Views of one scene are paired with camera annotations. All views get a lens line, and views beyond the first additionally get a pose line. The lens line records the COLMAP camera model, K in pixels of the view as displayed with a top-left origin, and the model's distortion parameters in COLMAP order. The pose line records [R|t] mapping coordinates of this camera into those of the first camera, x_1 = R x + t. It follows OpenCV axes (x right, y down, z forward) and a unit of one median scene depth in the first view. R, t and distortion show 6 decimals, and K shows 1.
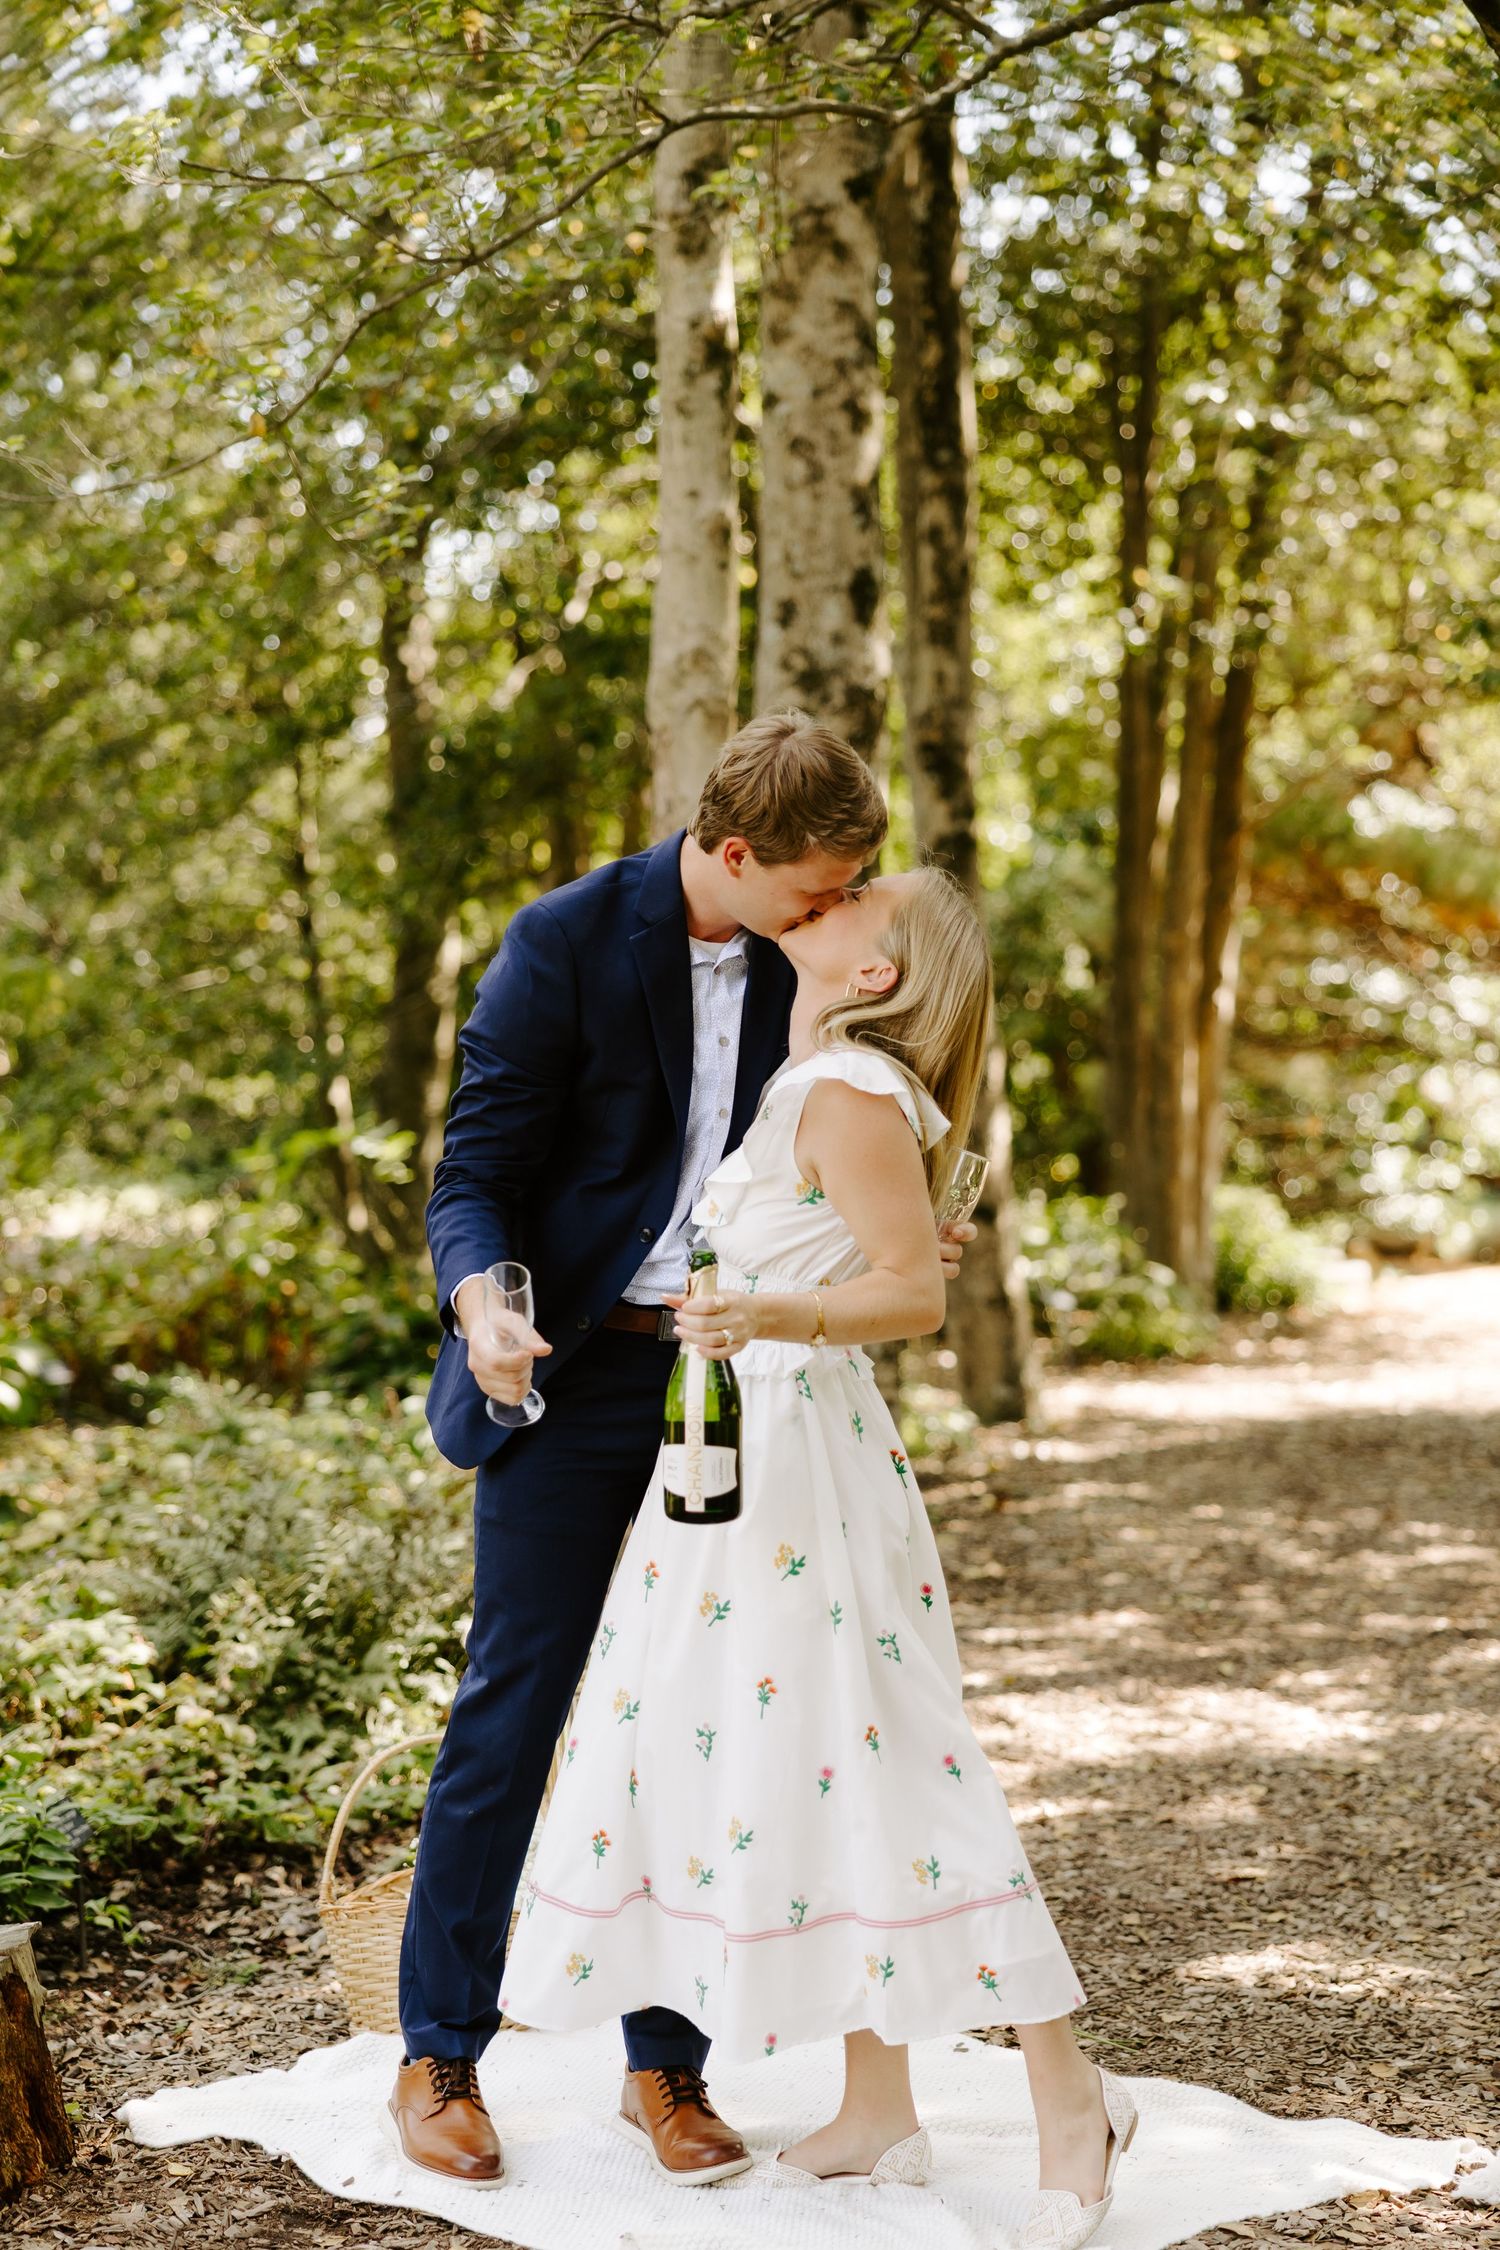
lens RADIAL K [[3782.0, 0, 776.0], [0, 3782.0, 1192.7], [0, 0, 1]] dist [0.000578, 0.000000]
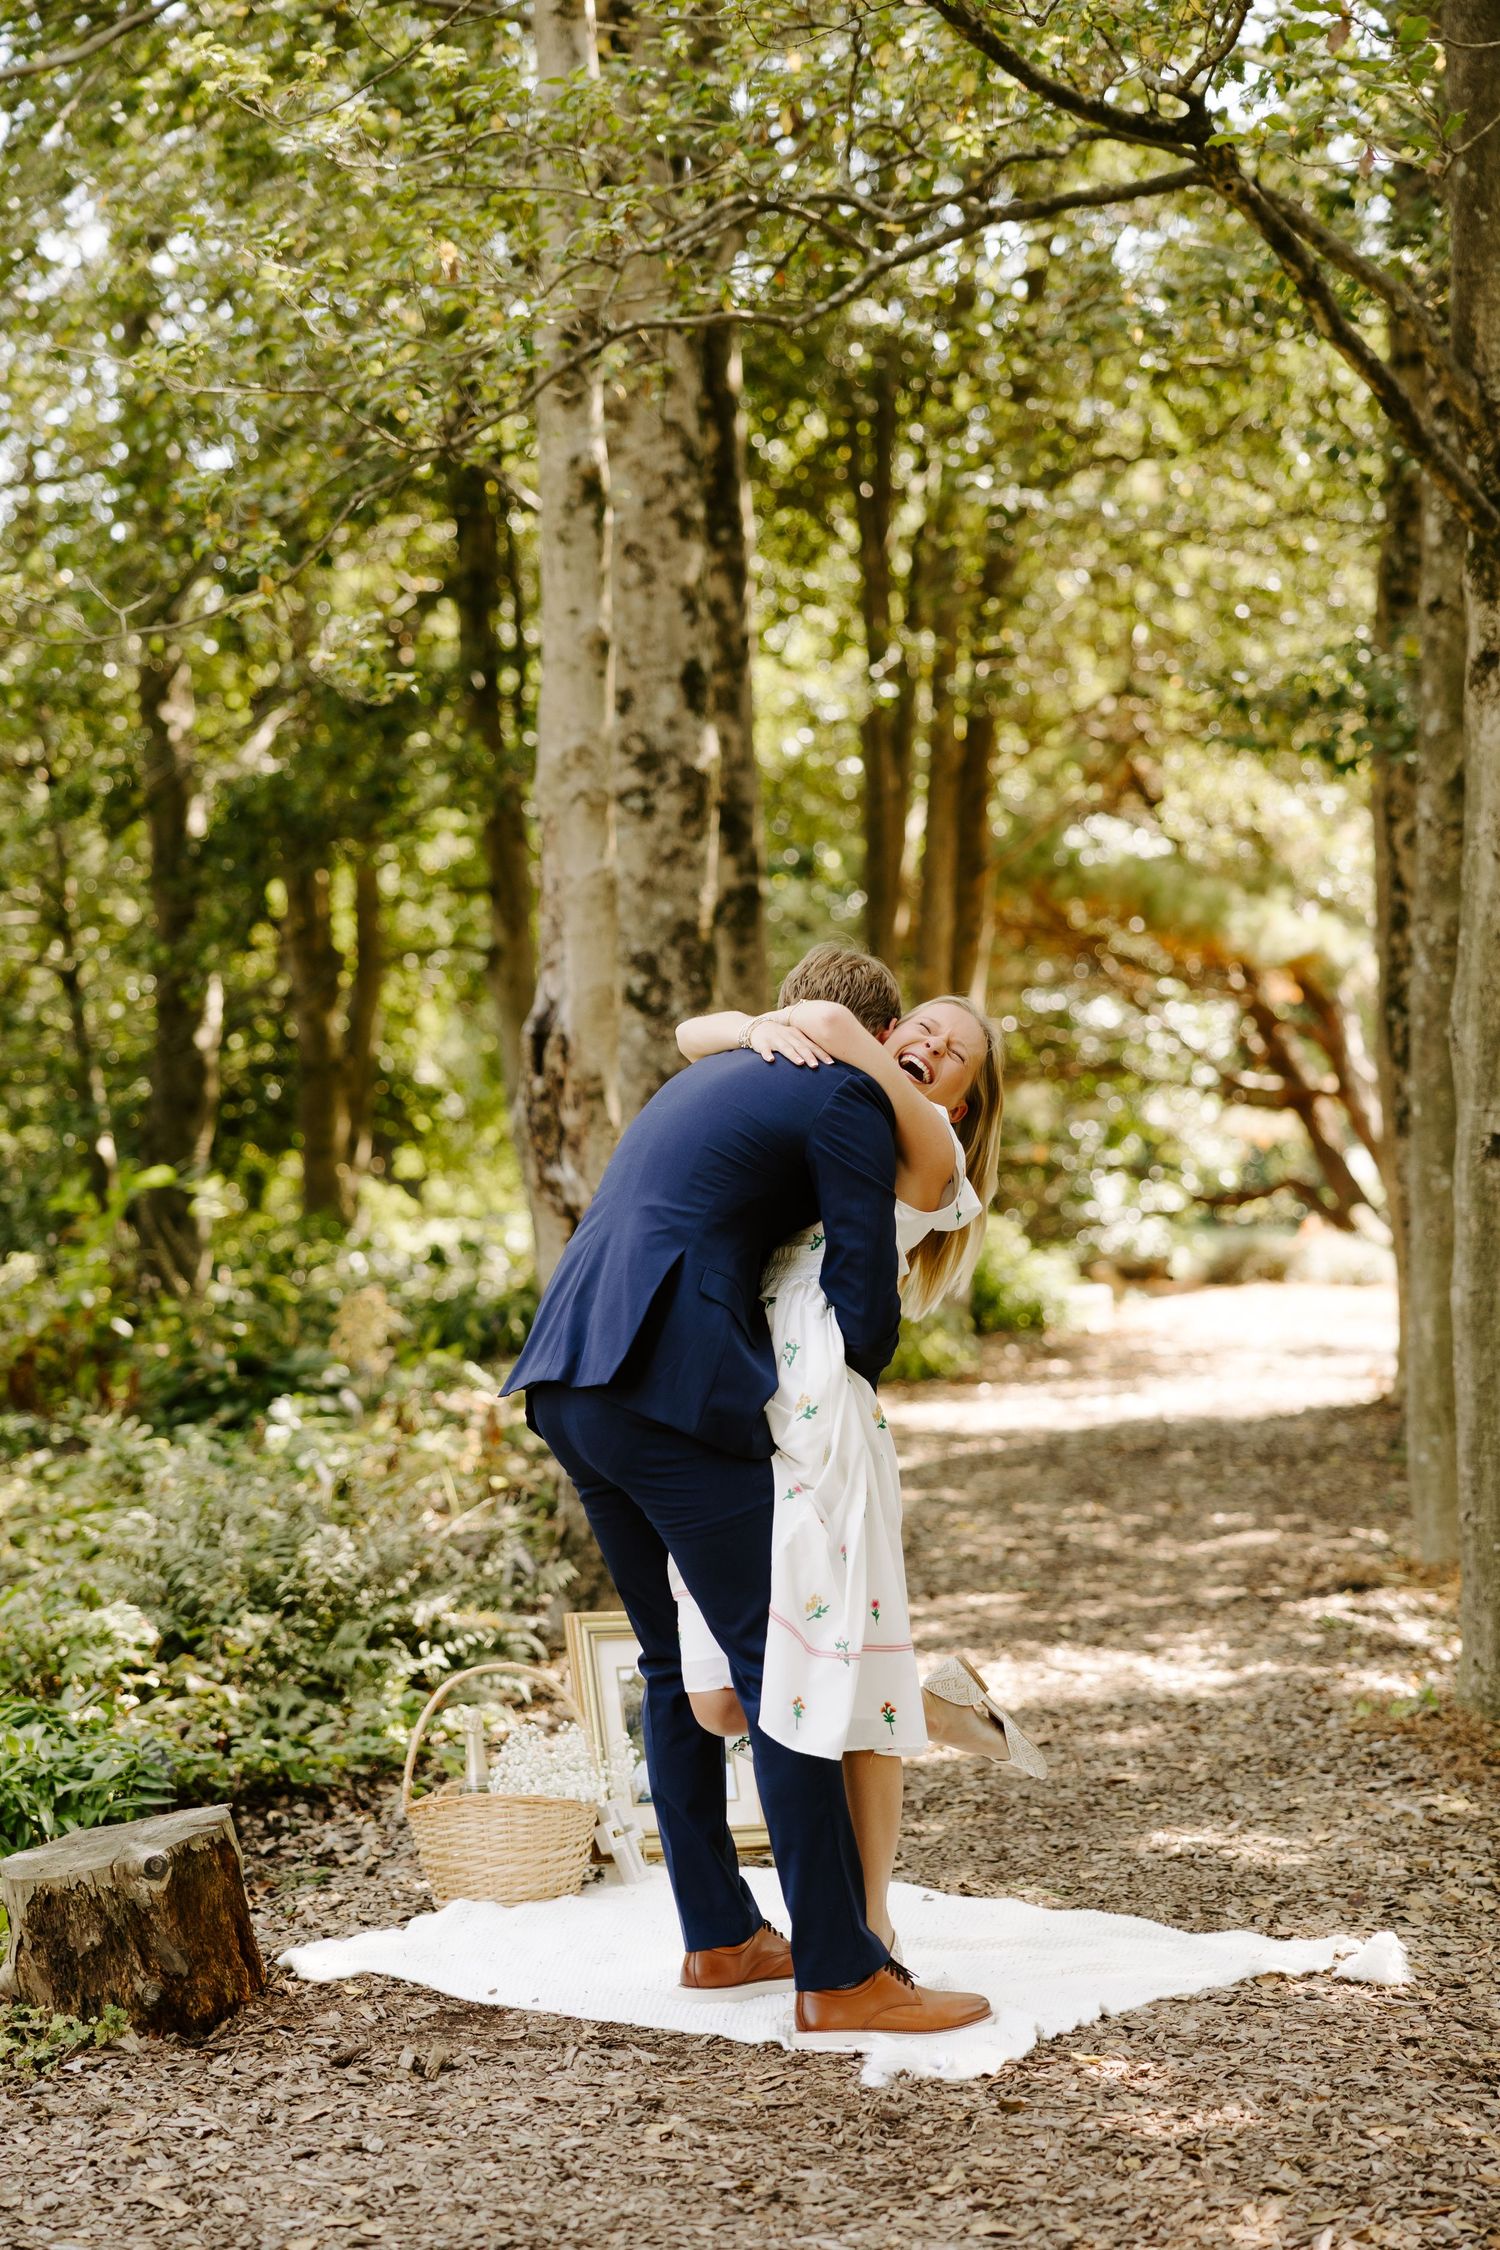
lens RADIAL K [[4038.0, 0, 726.4], [0, 4038.0, 1141.2], [0, 0, 1]] dist [0.017527, 0.000000]
pose [[0.996823, -0.023193, 0.076198, -0.074367], [0.024953, 0.999442, -0.022218, 0.002852], [-0.075641, 0.024049, 0.996845, -0.217380]]
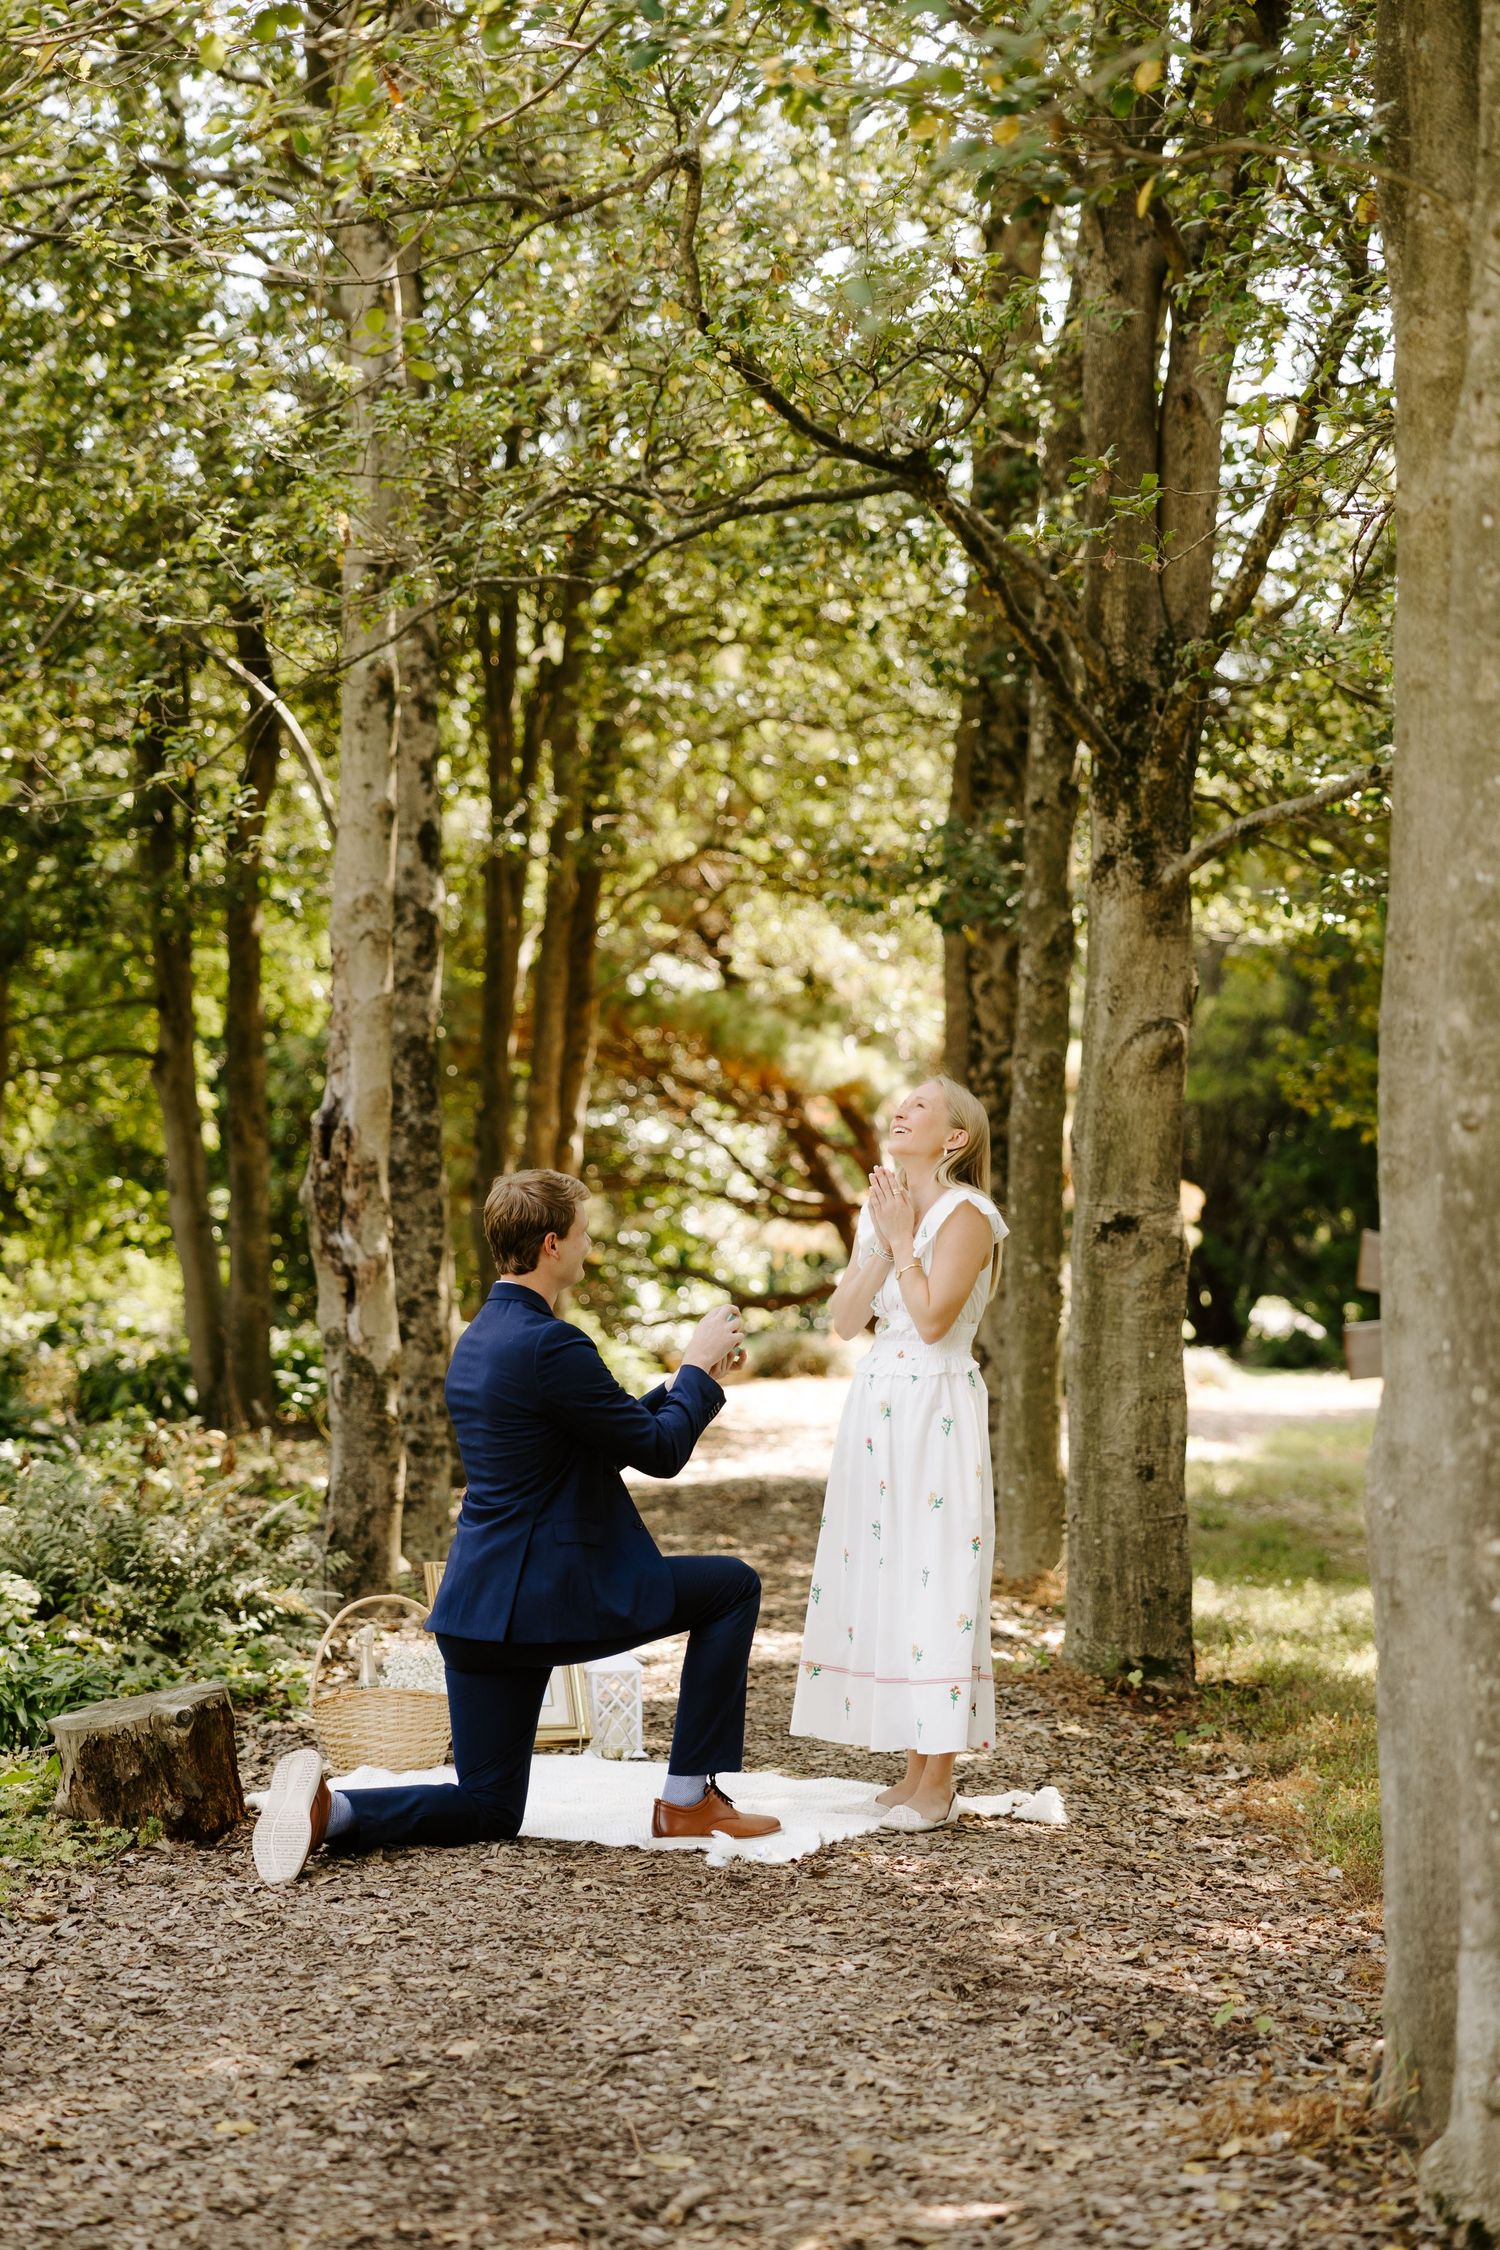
lens RADIAL K [[4038.0, 0, 755.0], [0, 4038.0, 1112.0], [0, 0, 1]] dist [0.017527, 0.000000]
pose [[0.976631, 0.010606, 0.214662, -0.208001], [0.001741, 0.998358, -0.057248, 0.023620], [-0.214917, 0.056284, 0.975009, -0.504314]]
